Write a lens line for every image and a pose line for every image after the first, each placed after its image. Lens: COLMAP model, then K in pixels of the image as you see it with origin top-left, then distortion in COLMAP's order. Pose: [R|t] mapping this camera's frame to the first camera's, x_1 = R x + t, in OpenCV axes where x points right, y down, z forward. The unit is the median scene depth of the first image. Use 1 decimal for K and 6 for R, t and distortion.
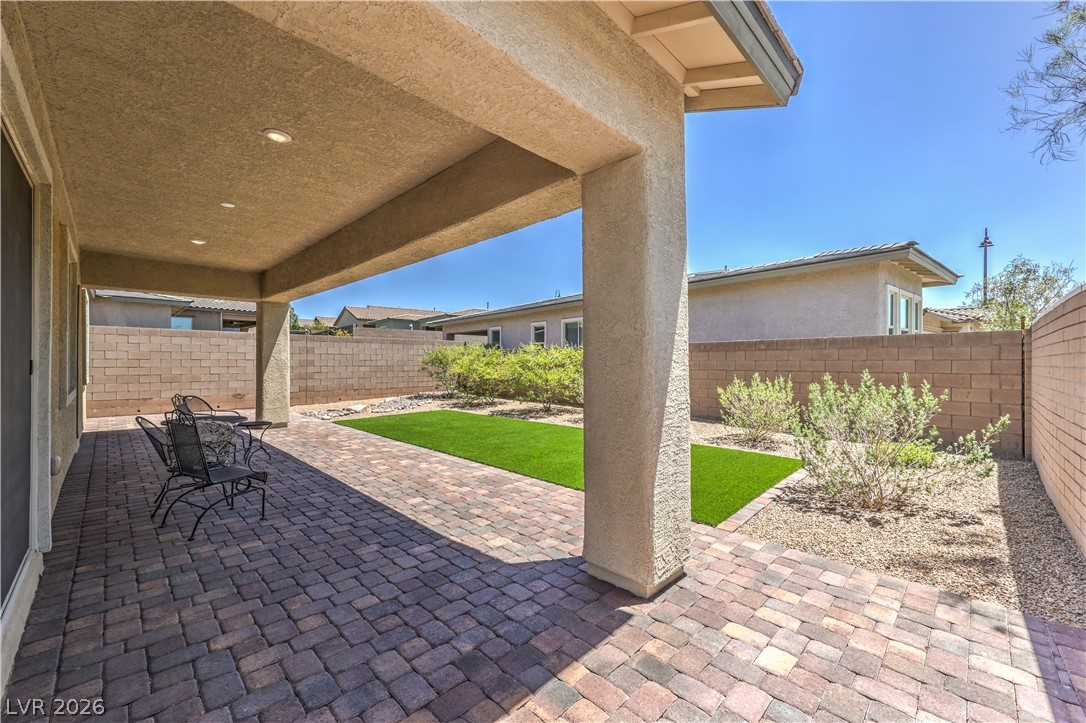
lens RADIAL K [[434.8, 0, 545.2], [0, 434.8, 362.2], [0, 0, 1]] dist [0.002349, 0.000342]
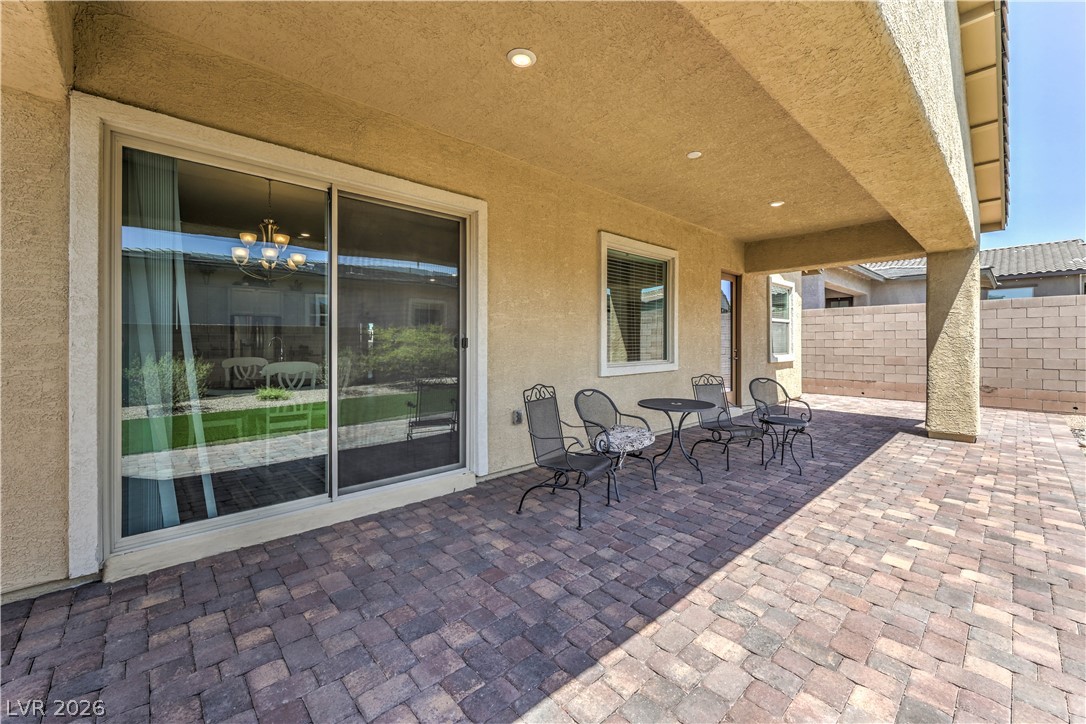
lens RADIAL K [[436.4, 0, 541.1], [0, 436.4, 344.4], [0, 0, 1]] dist [0.003400, 0.000535]
pose [[-0.048676, -0.000245, -0.998815, 0.144488], [0.000728, 1.000000, -0.000281, 0.009797], [0.998814, -0.000741, -0.048676, 0.778183]]
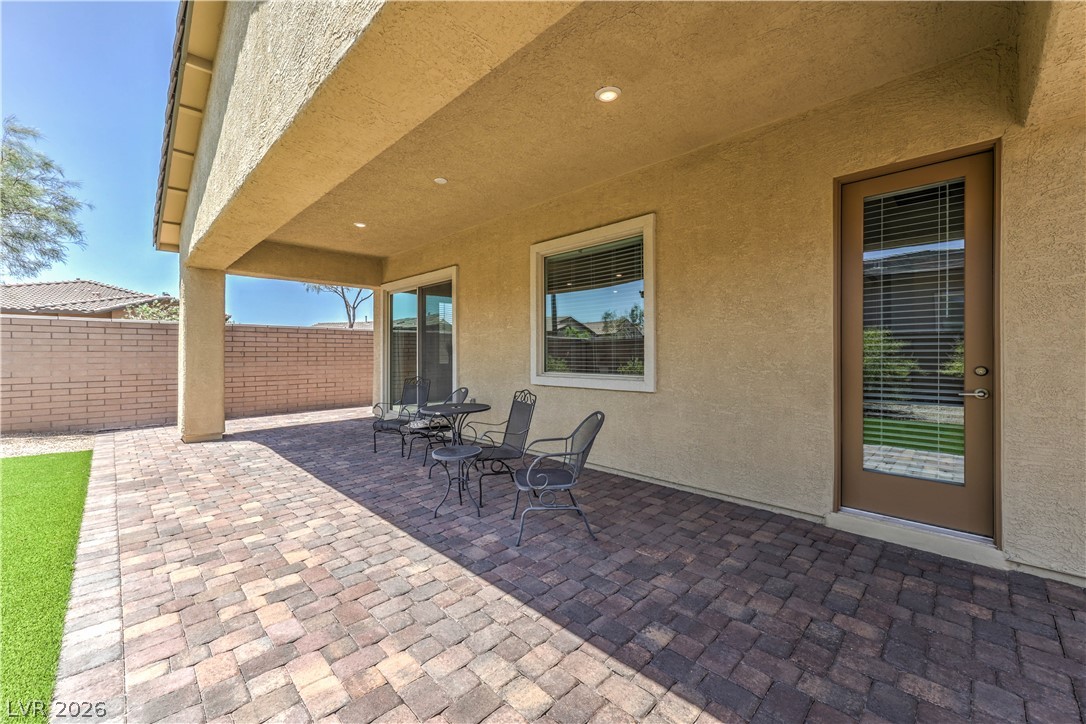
lens RADIAL K [[430.4, 0, 541.0], [0, 430.4, 352.9], [0, 0, 1]] dist [0.001221, 0.000039]
pose [[-0.999968, -0.001853, 0.007720, -0.970994], [-0.001850, 0.999998, 0.000332, 0.007770], [-0.007721, 0.000318, -0.999970, 1.985069]]
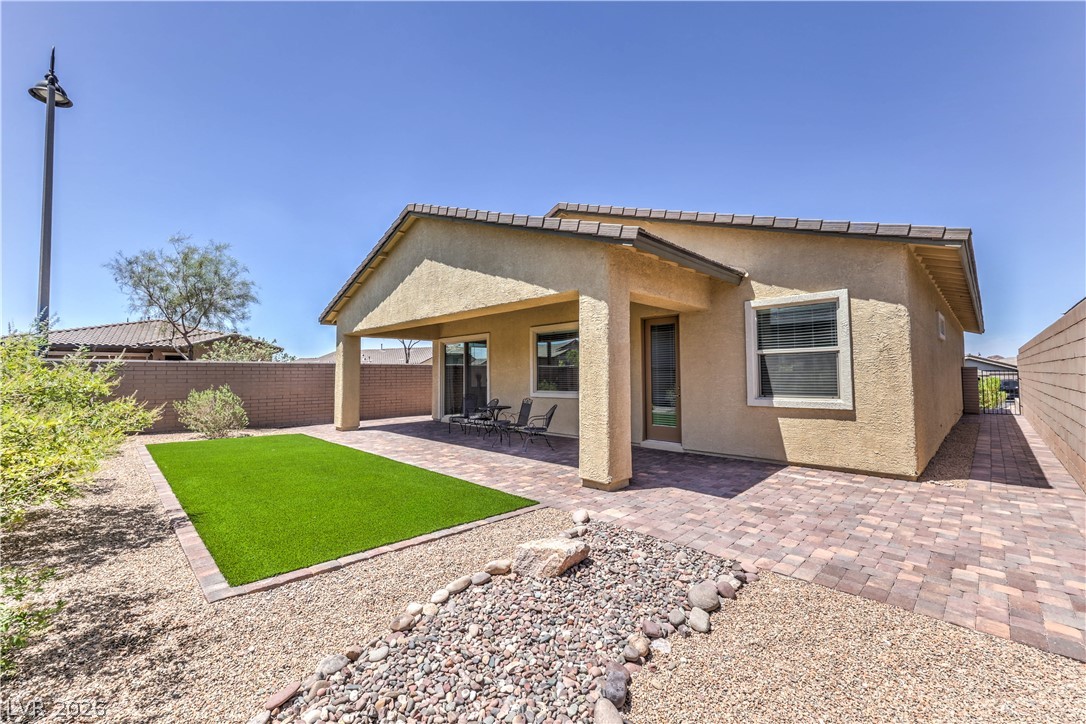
lens RADIAL K [[442.9, 0, 540.1], [0, 442.9, 373.2], [0, 0, 1]] dist [0.000757, 0.000142]
pose [[-0.999848, 0.003967, 0.016989, -1.026476], [0.003855, 0.999970, -0.006647, -0.017273], [-0.017015, -0.006581, -0.999834, 3.176784]]
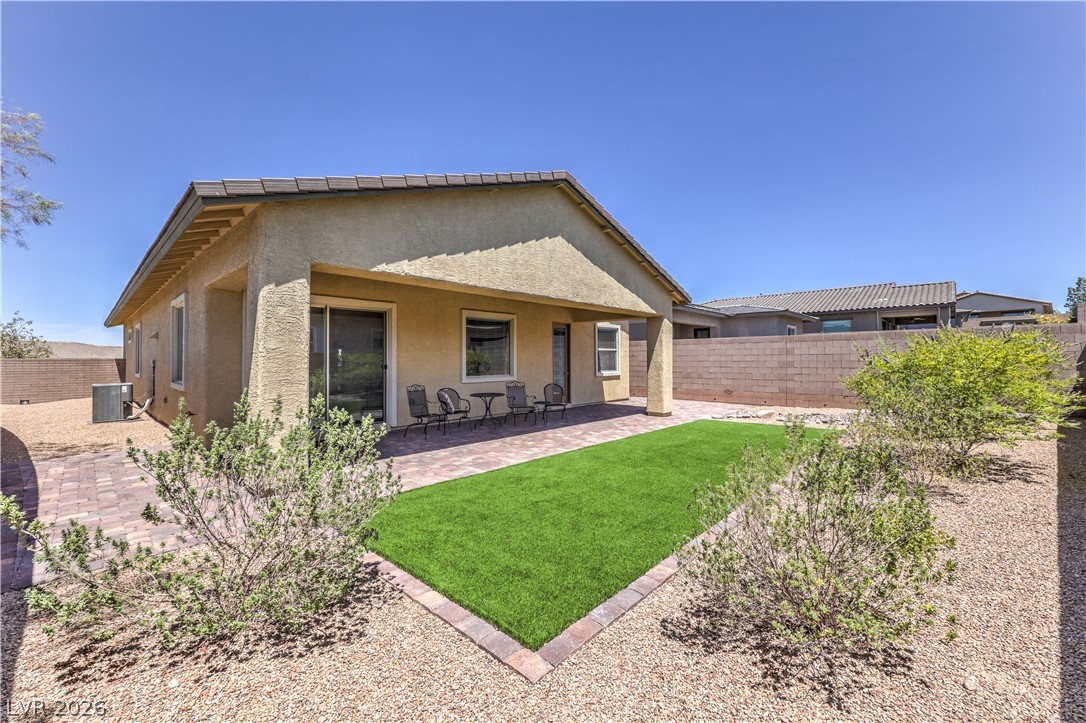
lens RADIAL K [[434.8, 0, 545.2], [0, 434.8, 362.2], [0, 0, 1]] dist [0.002349, 0.000342]
pose [[0.026406, 0.002922, -0.999647, 1.196155], [0.001966, 0.999994, 0.002975, -0.018623], [0.999649, -0.002044, 0.026400, 1.223907]]
